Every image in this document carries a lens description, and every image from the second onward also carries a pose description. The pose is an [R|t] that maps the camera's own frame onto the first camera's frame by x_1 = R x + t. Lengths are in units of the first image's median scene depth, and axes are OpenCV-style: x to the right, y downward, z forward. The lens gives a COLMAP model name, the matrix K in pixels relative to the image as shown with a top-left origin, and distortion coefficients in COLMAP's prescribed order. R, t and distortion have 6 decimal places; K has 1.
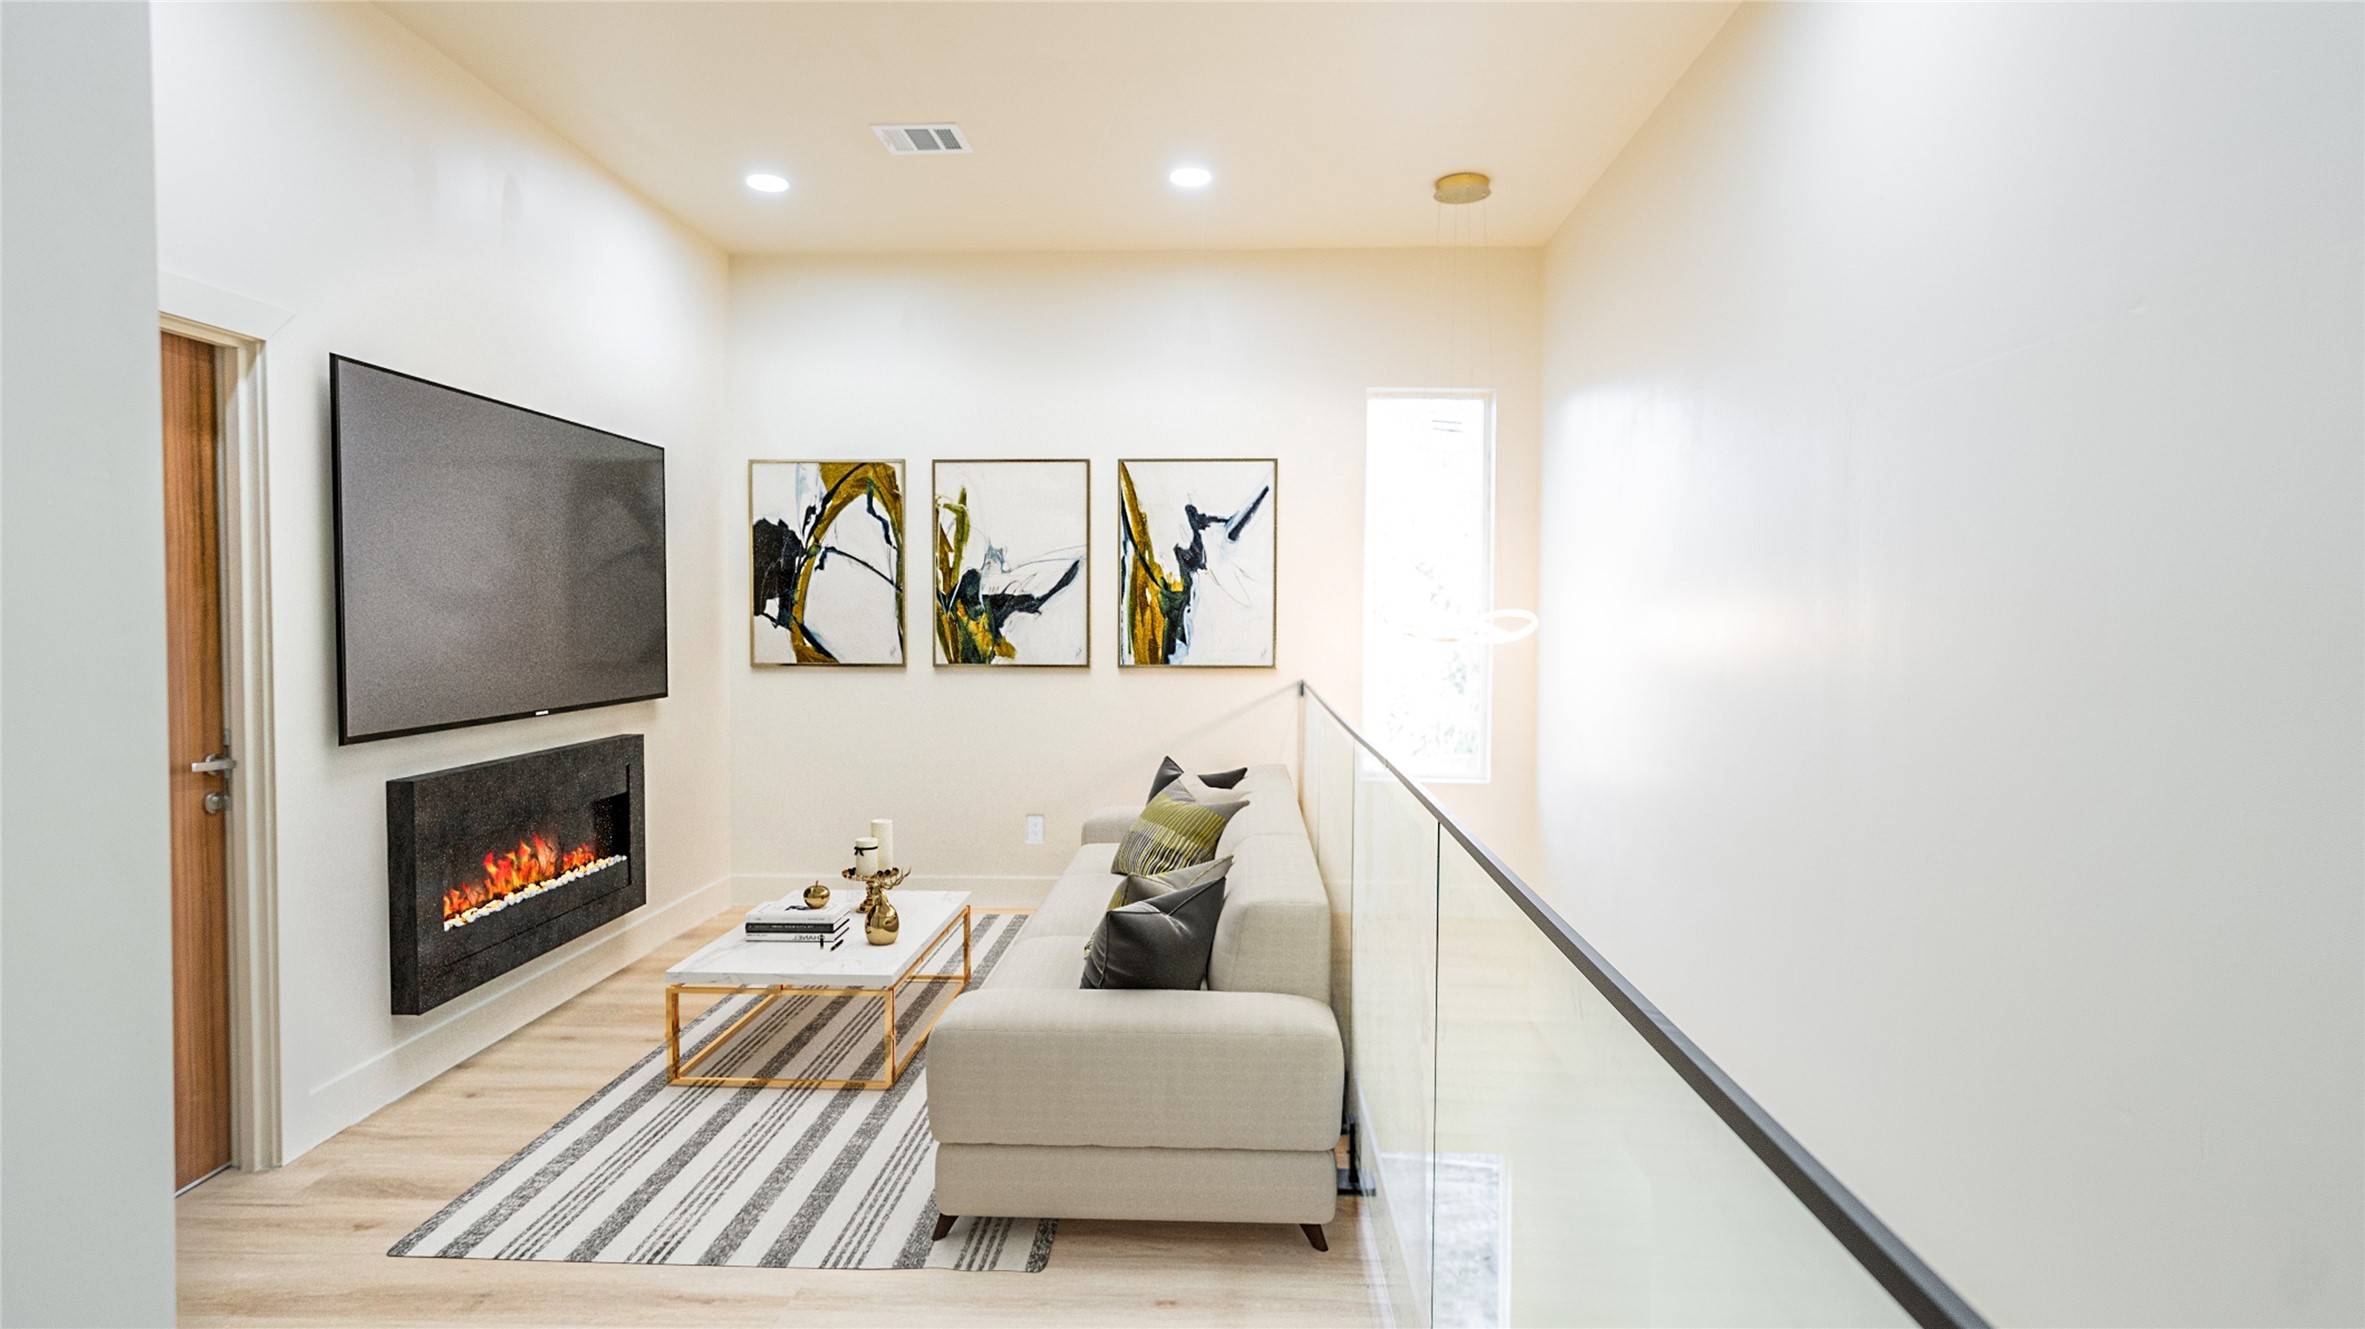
lens RADIAL K [[1261.0, 0, 1187.5], [0, 1261.0, 658.8], [0, 0, 1]] dist [-0.007846, 0.000737]
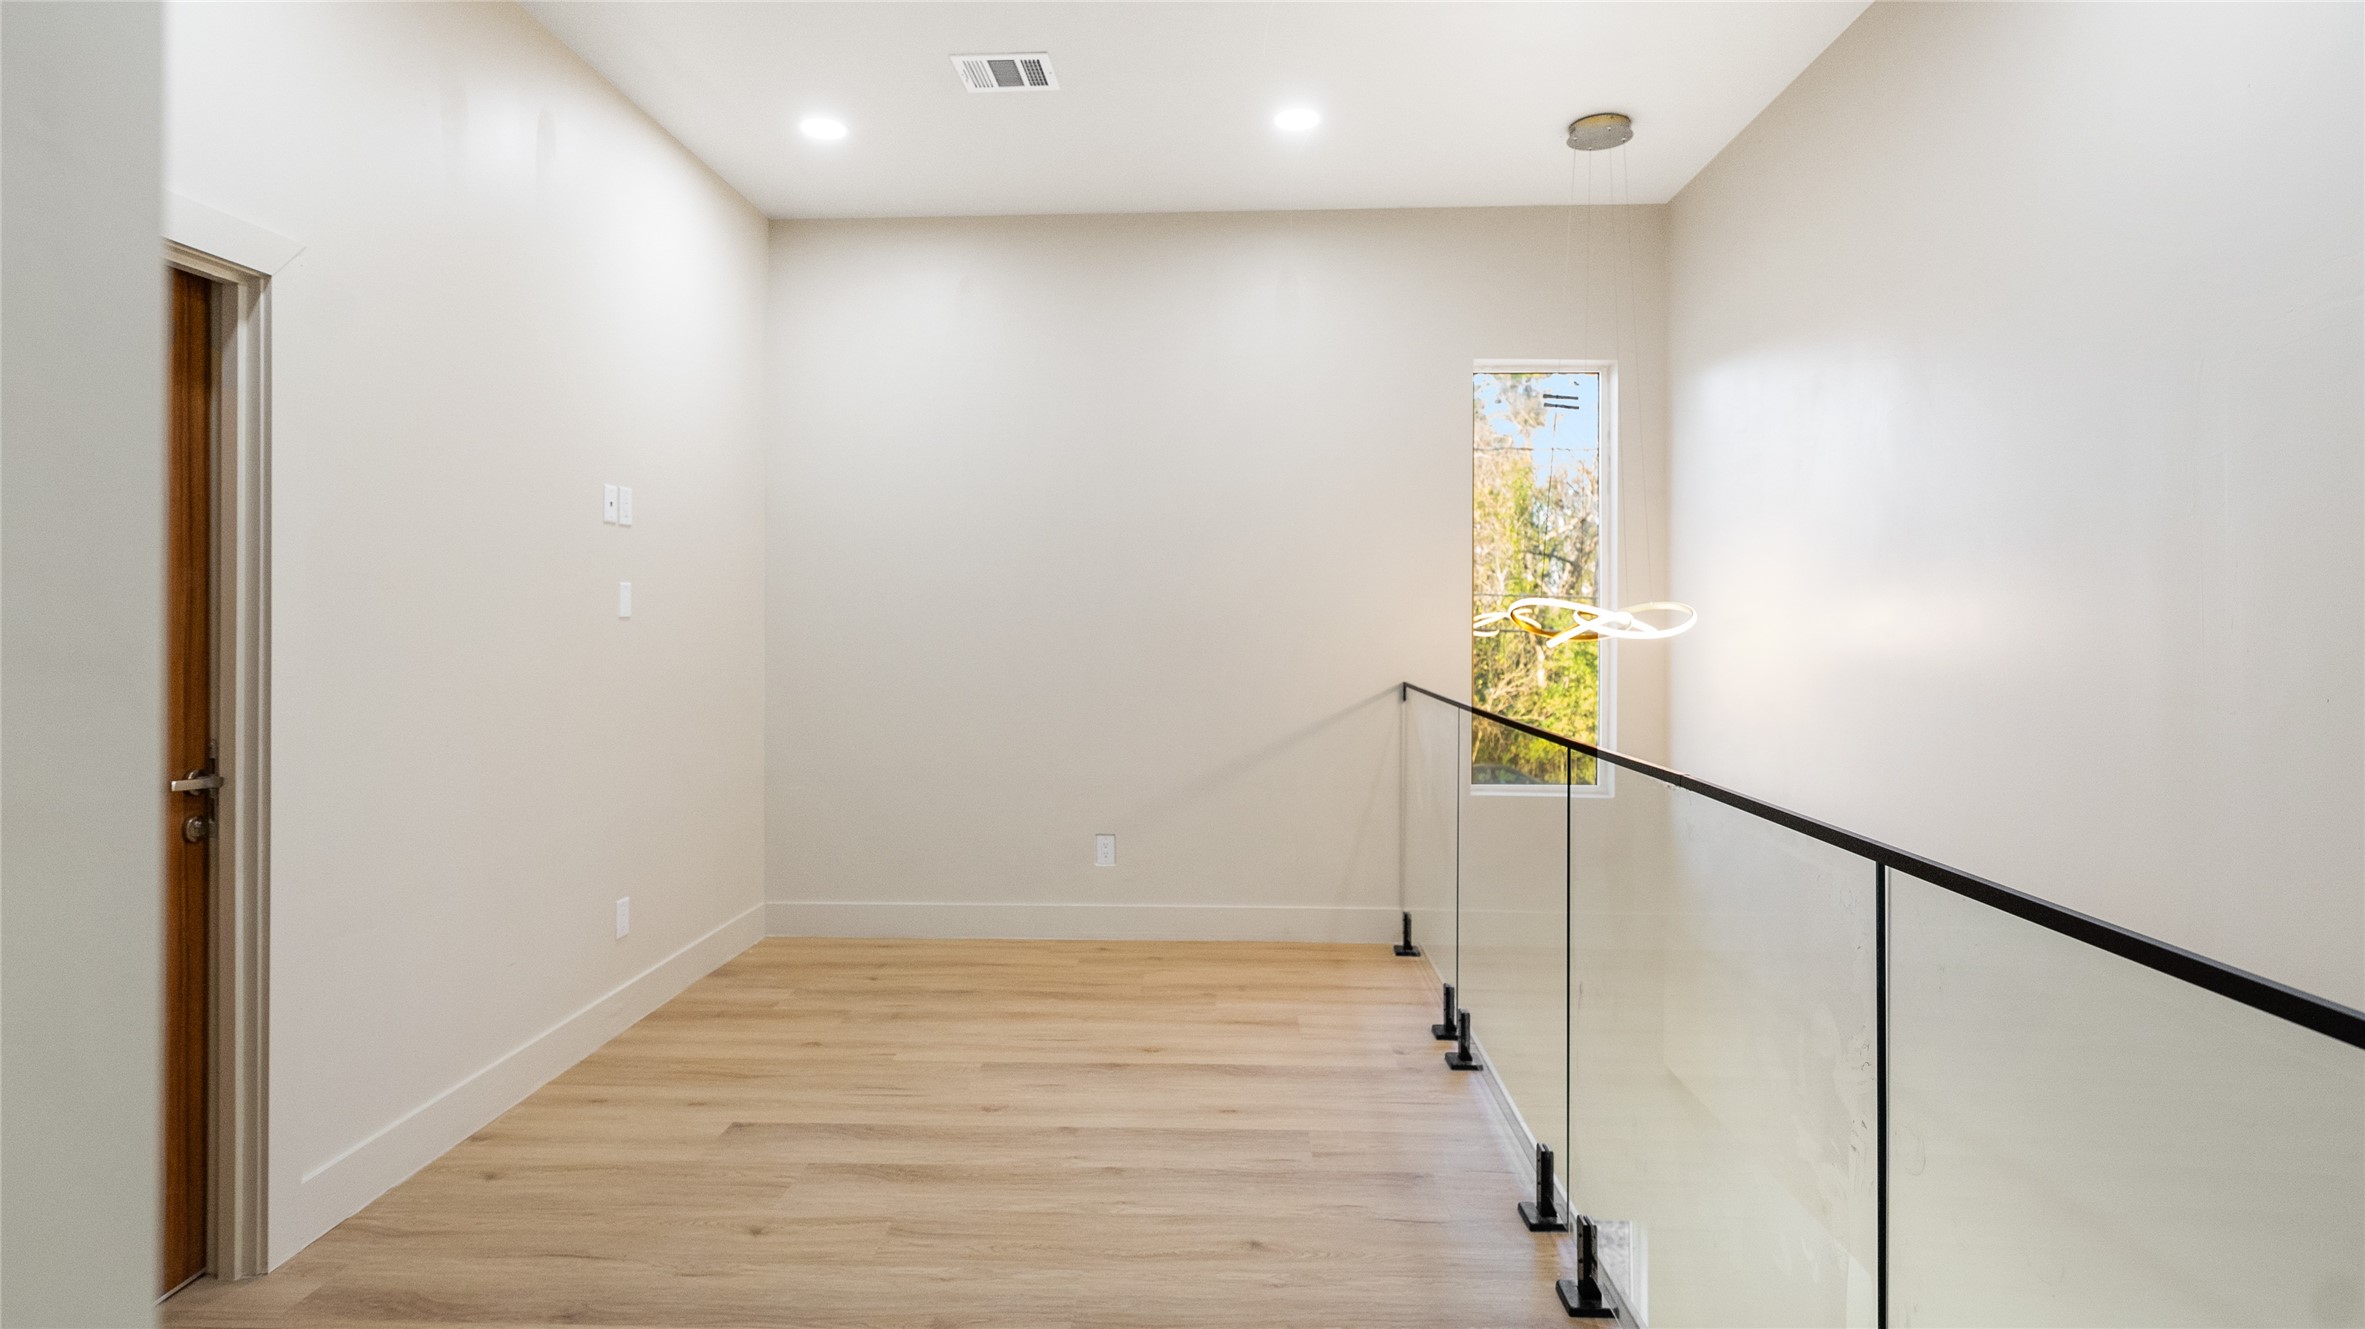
lens RADIAL K [[1261.0, 0, 1150.6], [0, 1261.0, 623.6], [0, 0, 1]] dist [-0.007846, 0.000737]
pose [[0.999974, -0.001749, -0.007022, -0.137804], [0.001500, 0.999375, -0.035315, 0.009671], [0.007079, 0.035304, 0.999352, 0.169600]]
